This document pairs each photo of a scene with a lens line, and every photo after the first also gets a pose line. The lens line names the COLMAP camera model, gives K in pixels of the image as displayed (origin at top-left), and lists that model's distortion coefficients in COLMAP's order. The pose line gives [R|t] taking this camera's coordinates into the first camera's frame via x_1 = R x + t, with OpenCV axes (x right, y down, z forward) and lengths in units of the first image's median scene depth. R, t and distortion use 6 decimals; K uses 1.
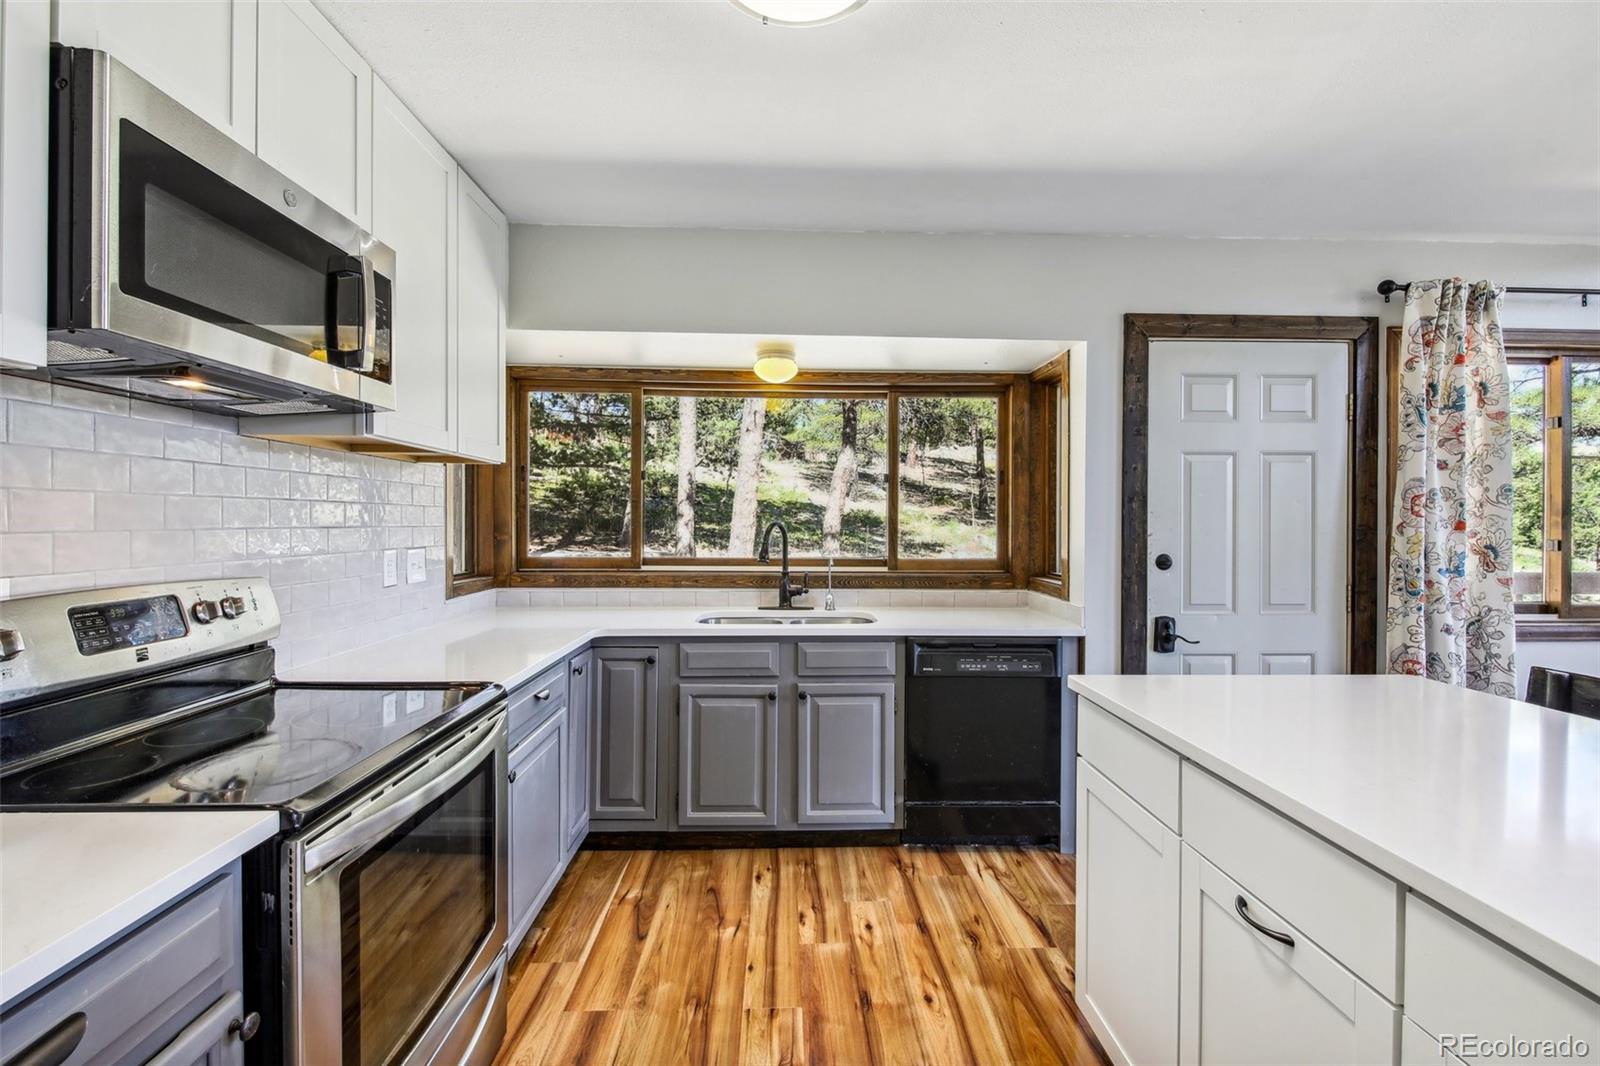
lens RADIAL K [[694.1, 0, 806.3], [0, 694.1, 522.1], [0, 0, 1]] dist [0.015841, -0.009600]
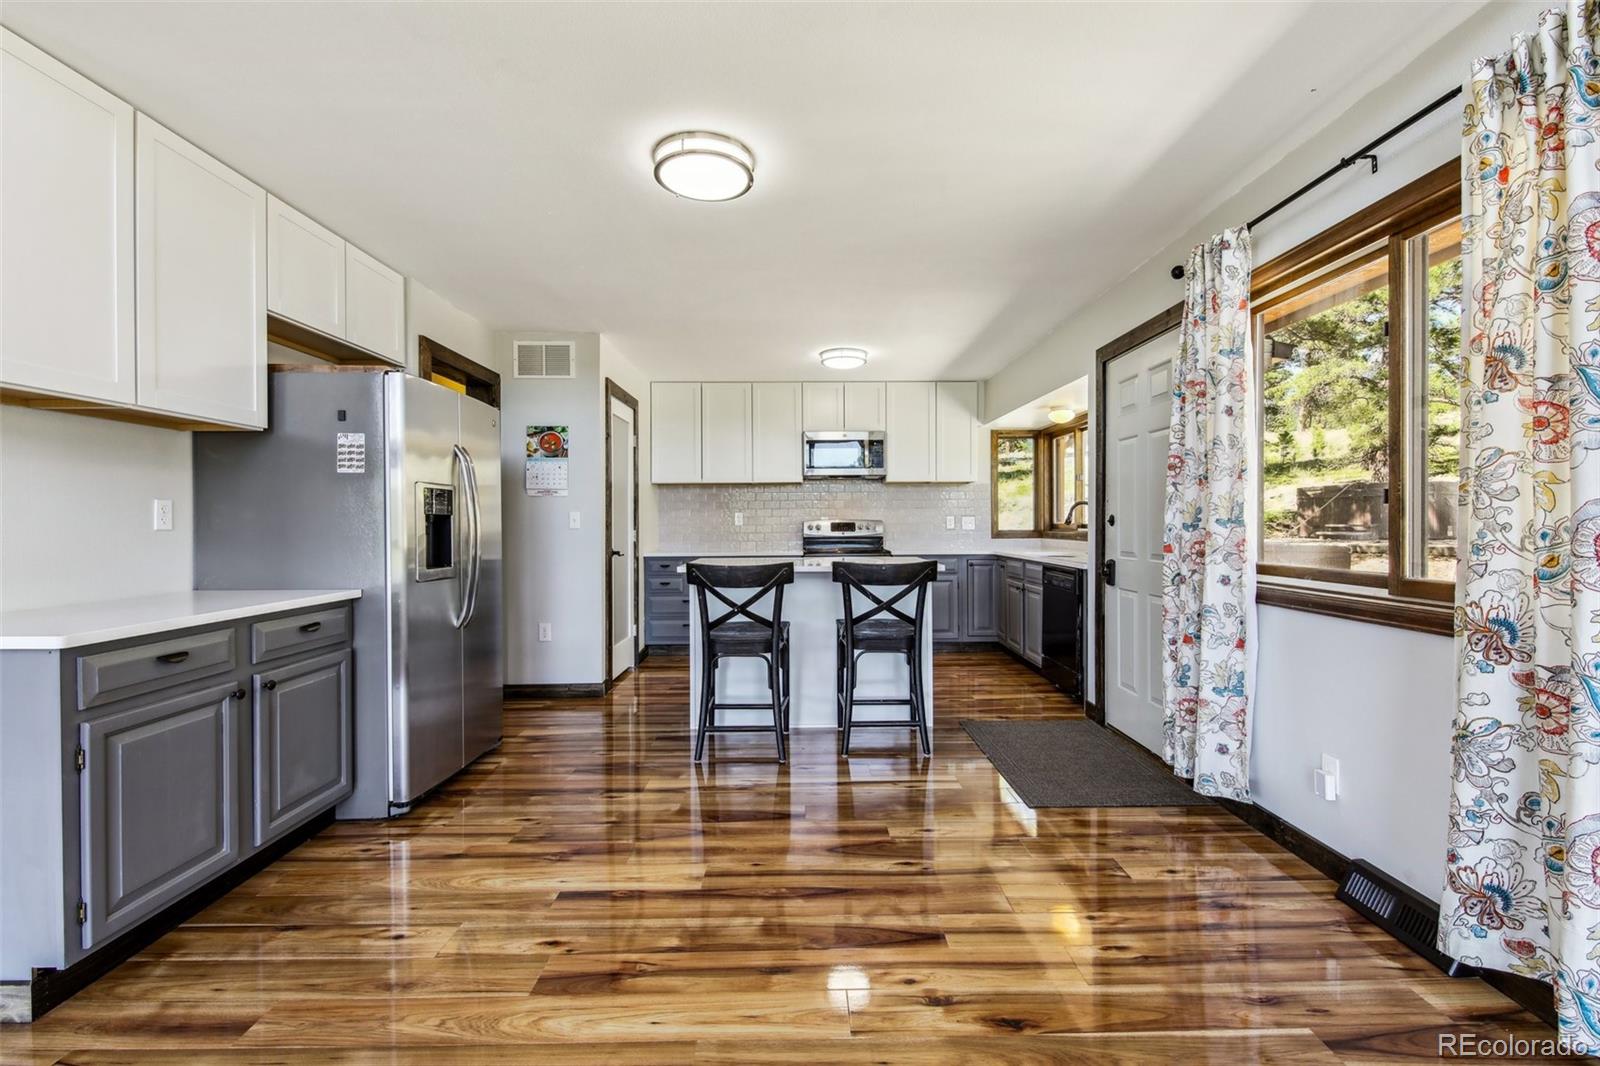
lens RADIAL K [[694.1, 0, 806.3], [0, 694.1, 522.1], [0, 0, 1]] dist [0.015841, -0.009600]
pose [[-0.028632, -0.010779, -0.999532, 2.144827], [0.000362, 0.999942, -0.010794, 0.089600], [0.999590, -0.000671, -0.028626, 0.478493]]
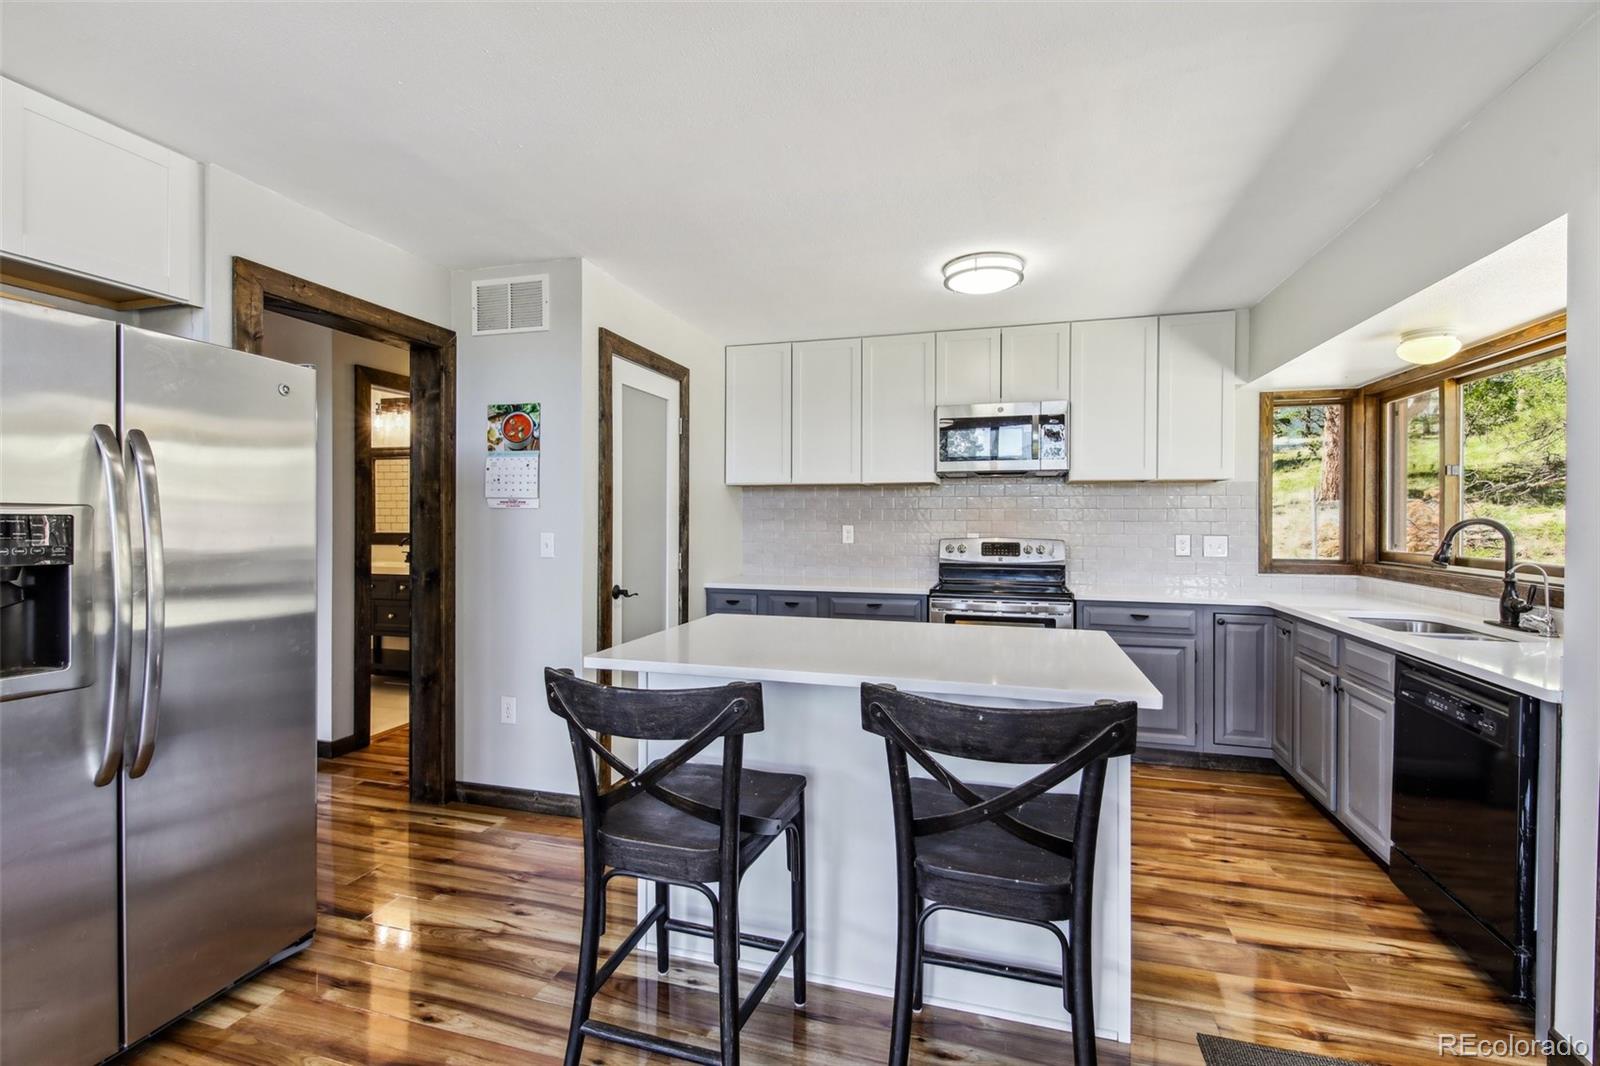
lens RADIAL K [[694.1, 0, 806.3], [0, 694.1, 522.1], [0, 0, 1]] dist [0.015841, -0.009600]
pose [[-0.316925, -0.005914, -0.948432, 1.296726], [-0.010165, 0.999944, -0.002838, 0.020257], [0.948396, 0.008741, -0.316967, 0.635223]]
